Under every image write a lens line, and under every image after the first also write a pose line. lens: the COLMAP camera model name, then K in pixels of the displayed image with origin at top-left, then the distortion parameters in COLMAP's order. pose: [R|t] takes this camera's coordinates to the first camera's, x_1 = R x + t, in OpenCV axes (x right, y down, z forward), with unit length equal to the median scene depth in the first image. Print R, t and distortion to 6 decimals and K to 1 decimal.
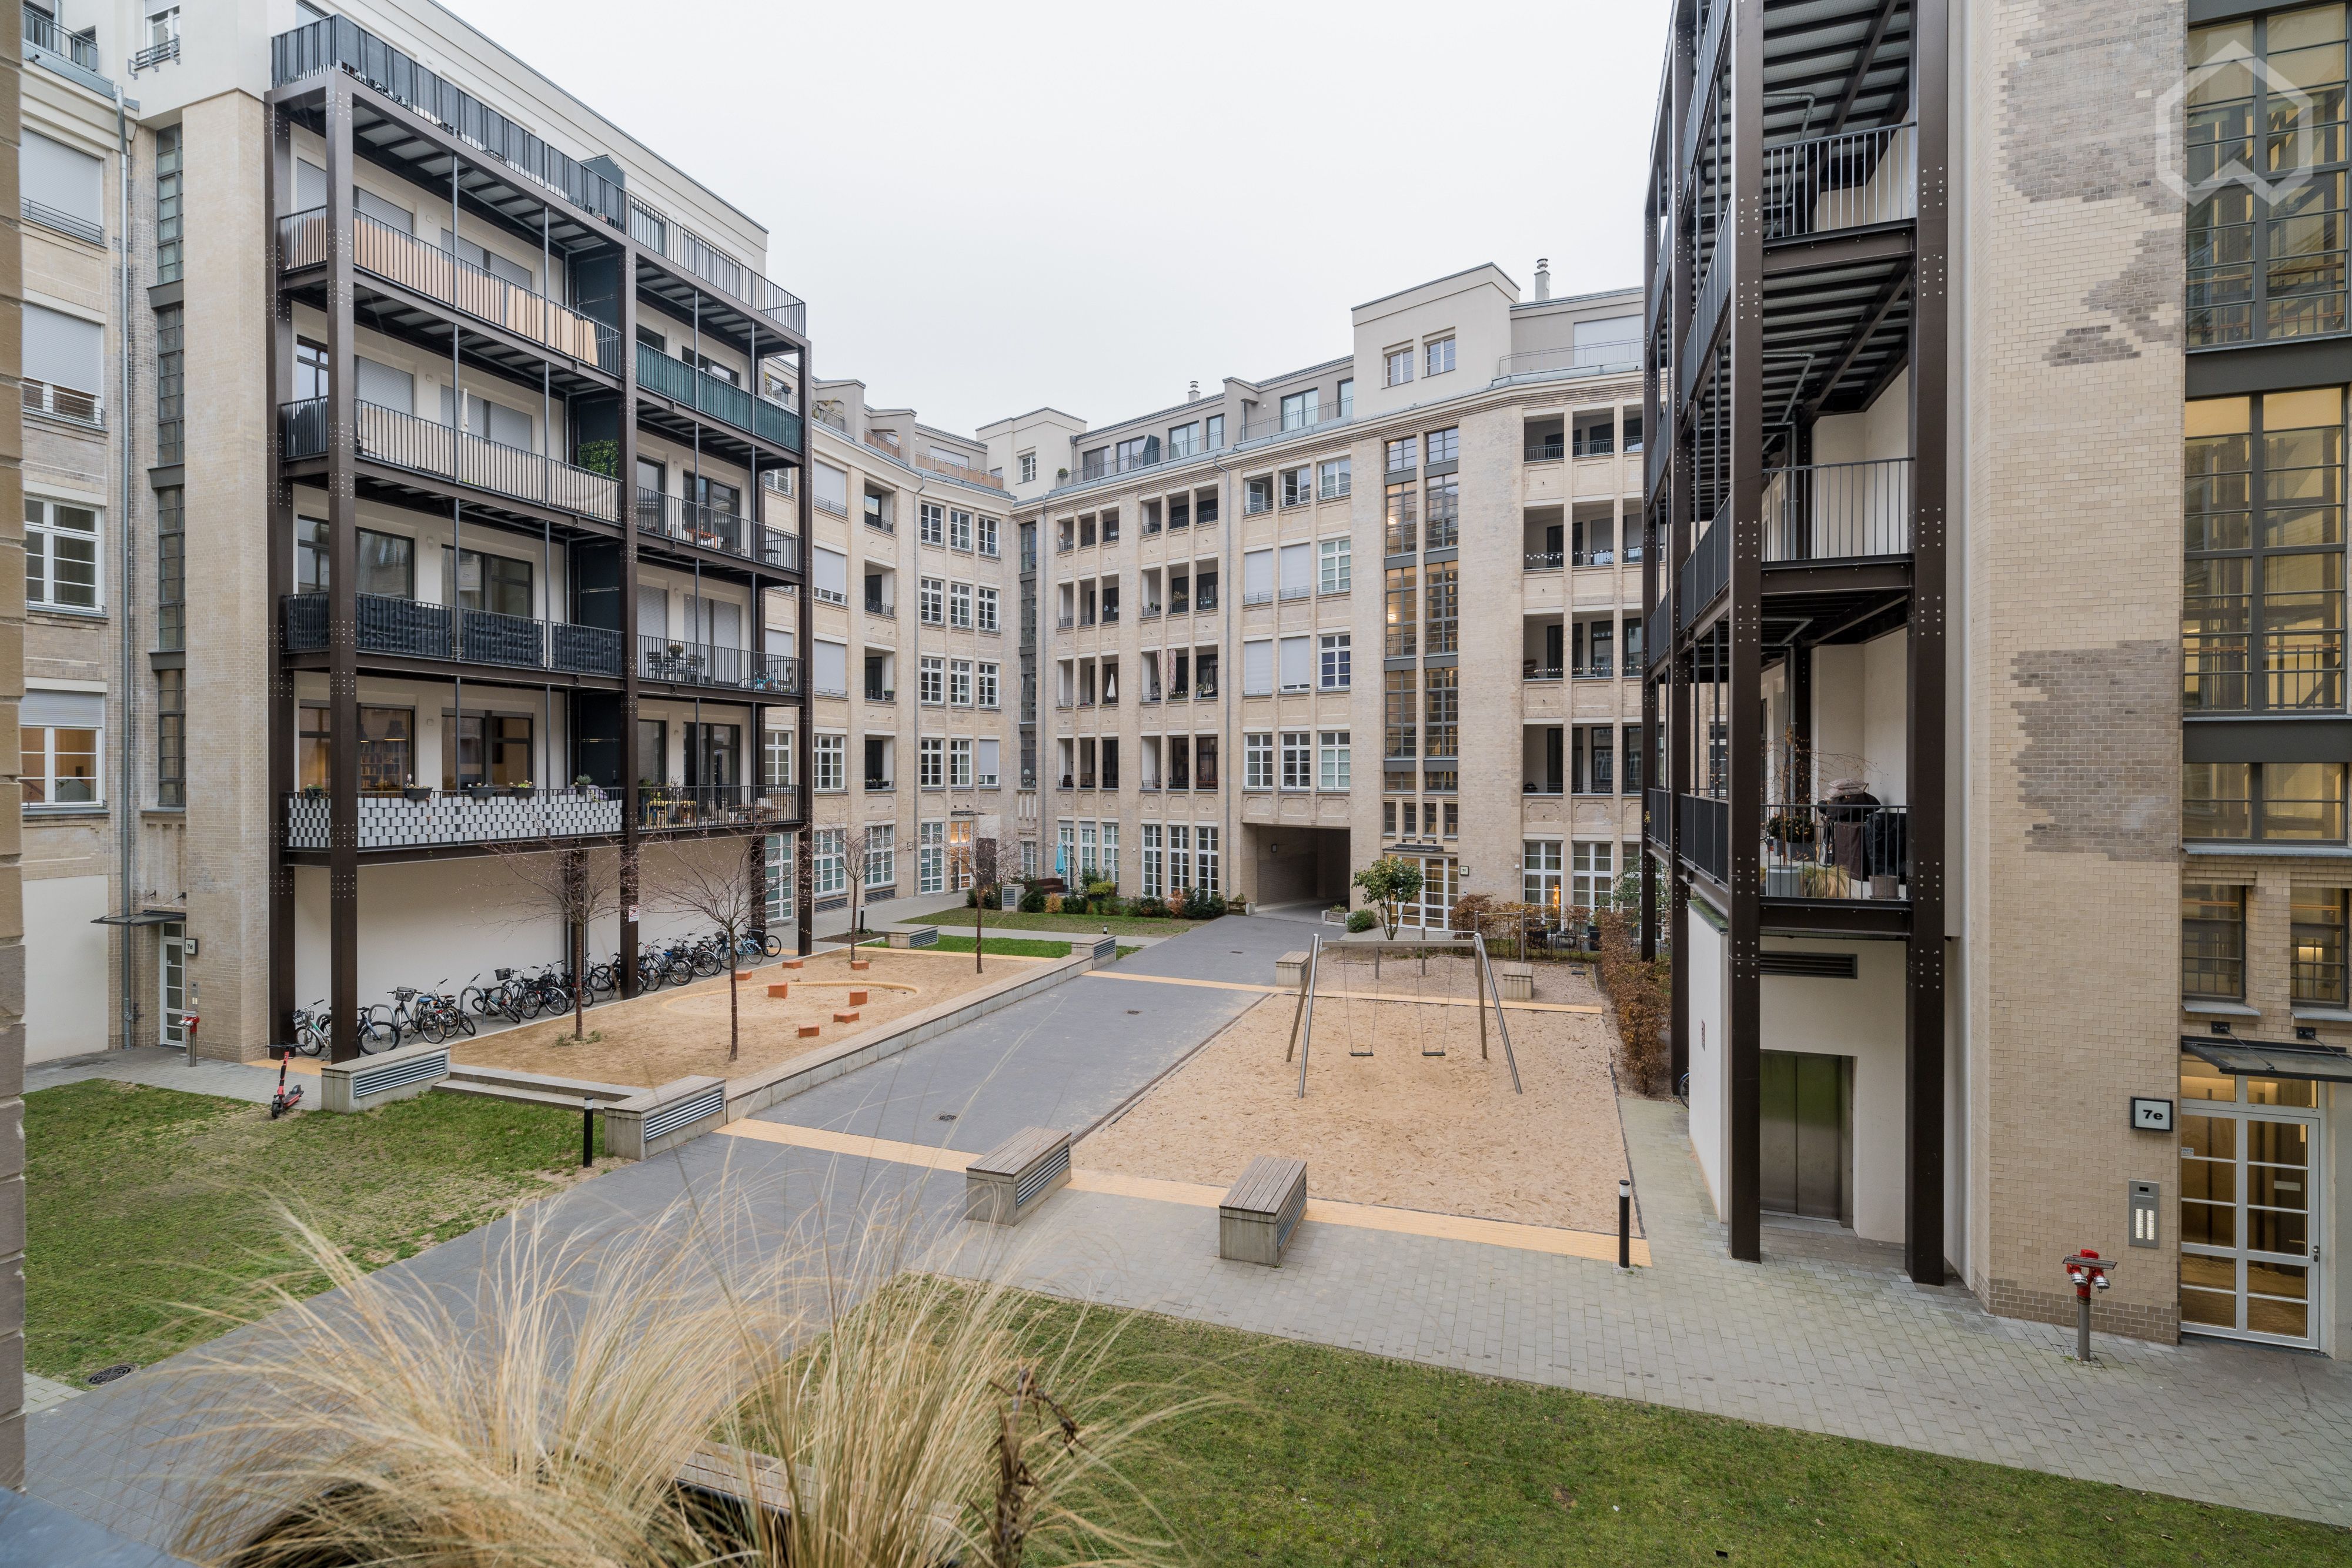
lens RADIAL K [[1051.4, 0, 1157.0], [0, 1051.4, 773.3], [0, 0, 1]] dist [-0.002468, -0.000111]
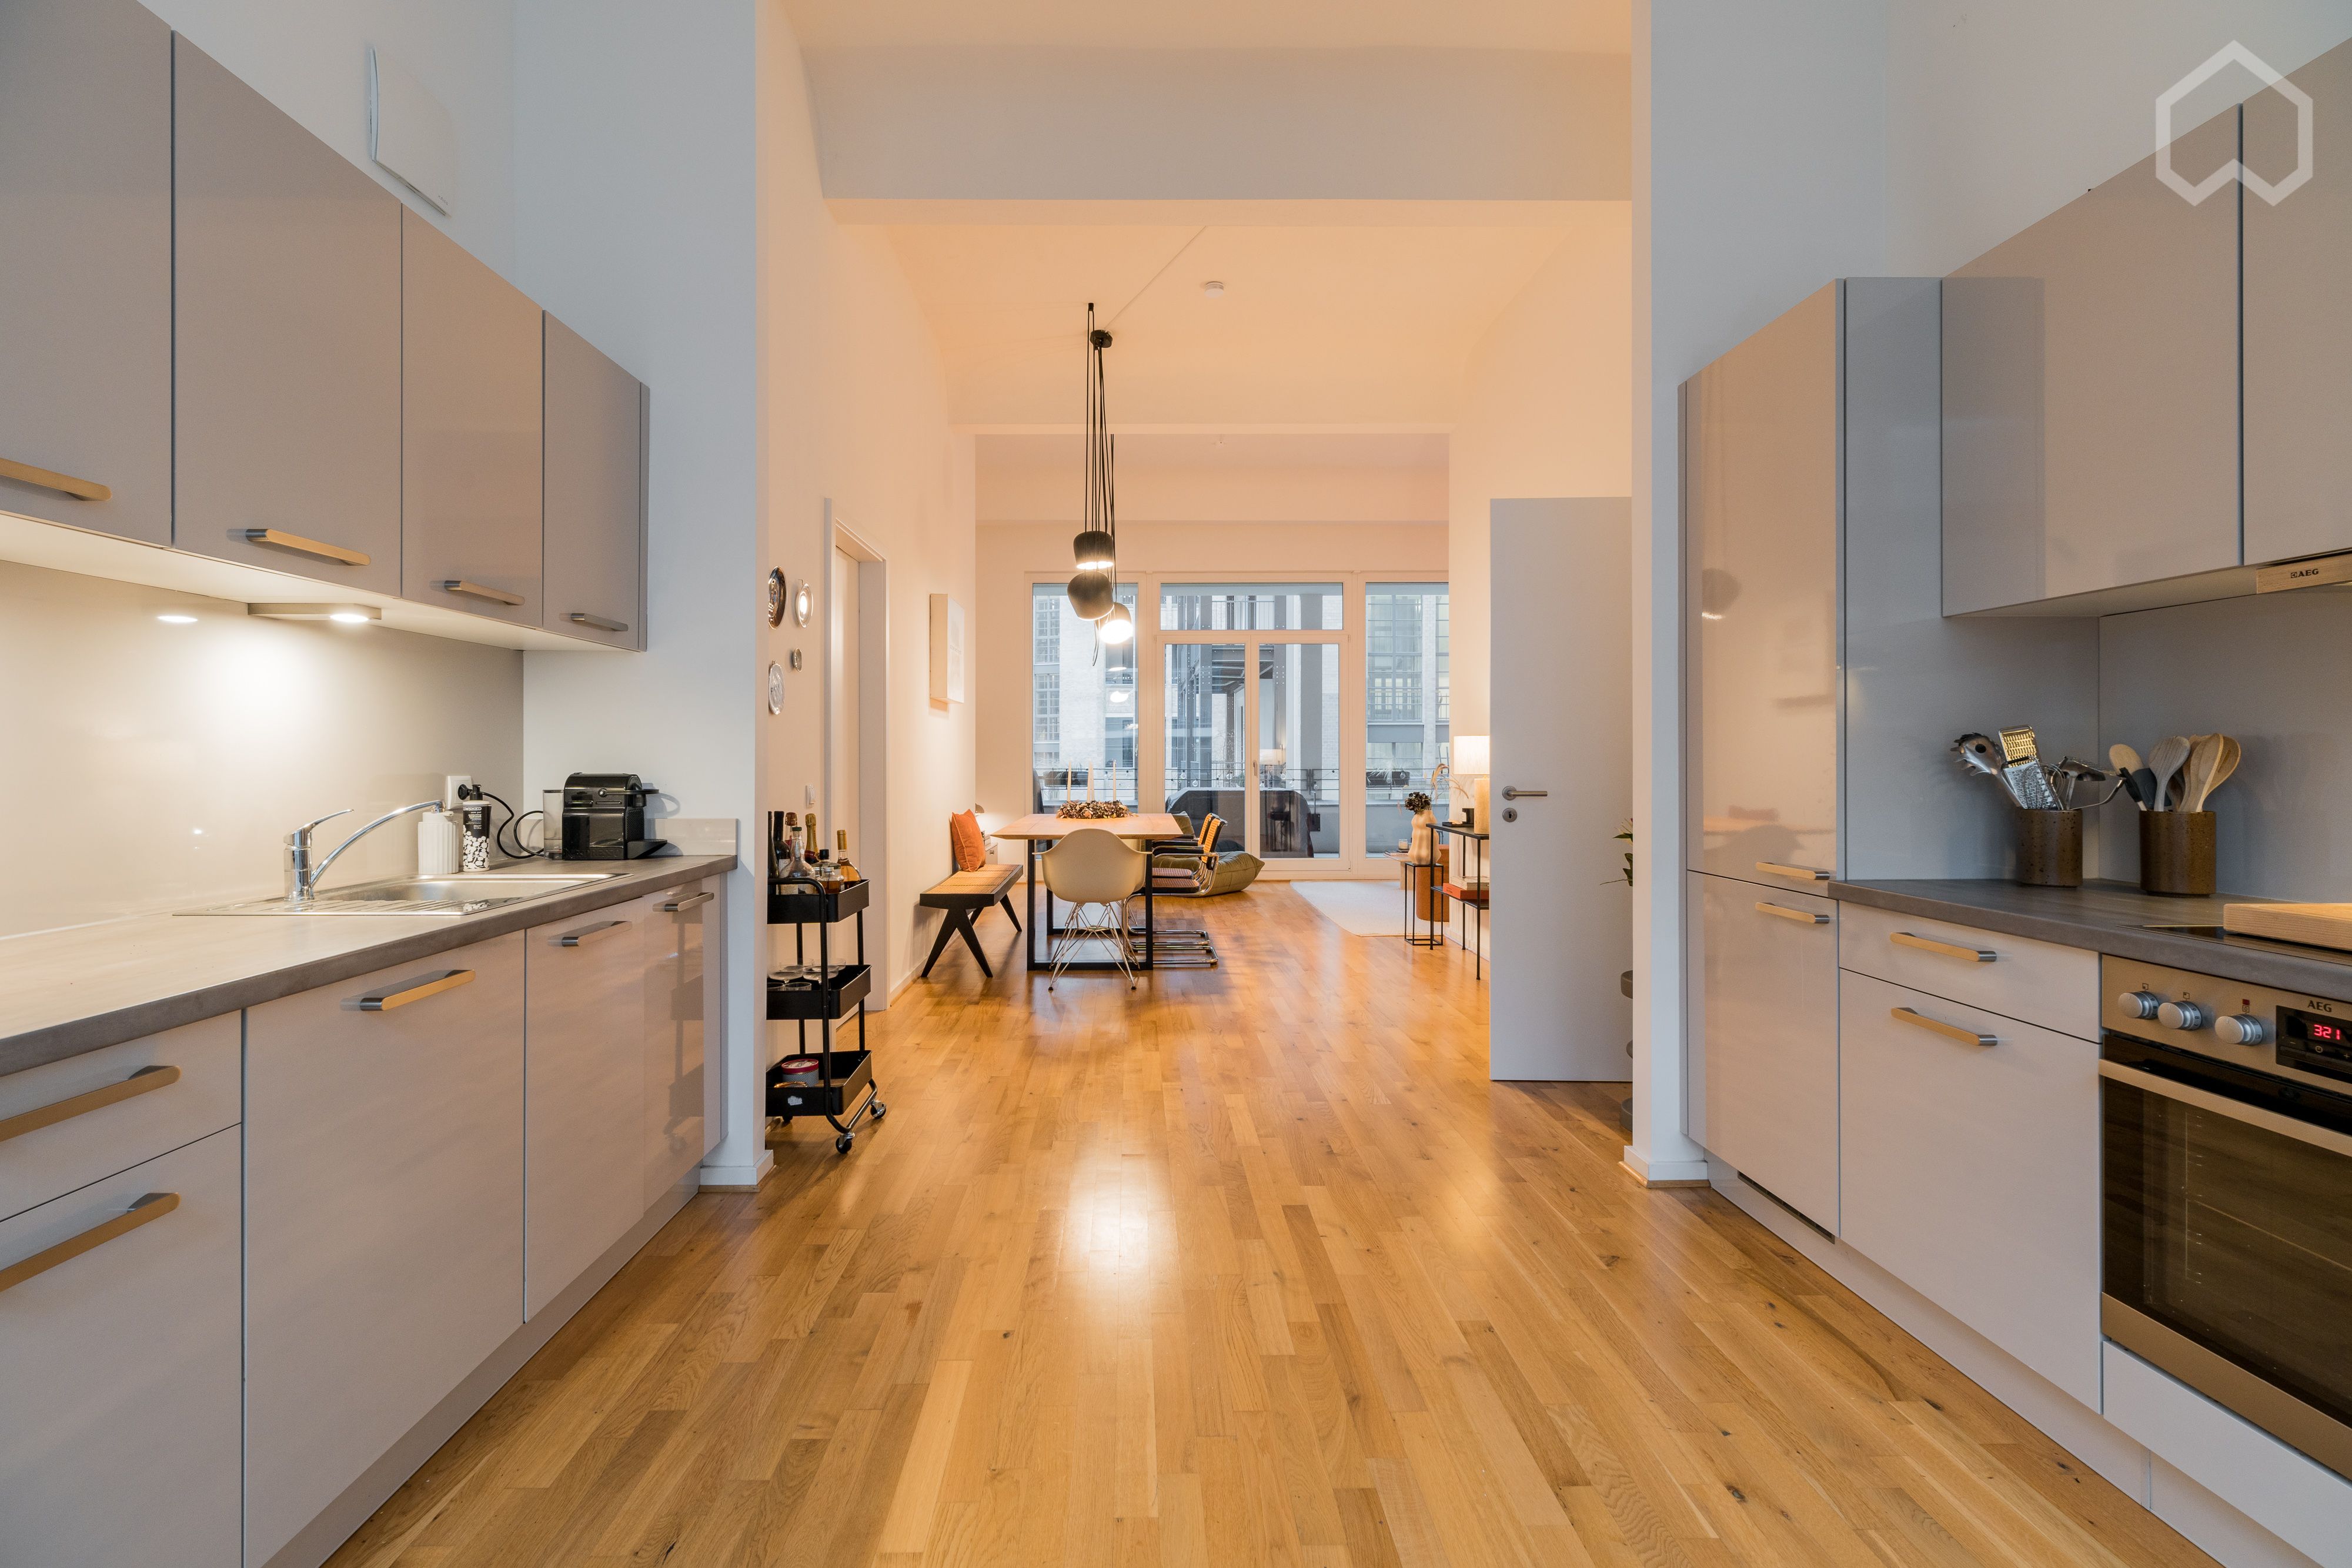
lens RADIAL K [[1023.9, 0, 1177.0], [0, 1023.9, 771.0], [0, 0, 1]] dist [-0.003501, -0.000014]
pose [[0.919843, -0.007299, 0.392219, -0.089880], [0.002113, 0.999905, 0.013653, 0.005896], [-0.392282, -0.011730, 0.919770, -0.263999]]
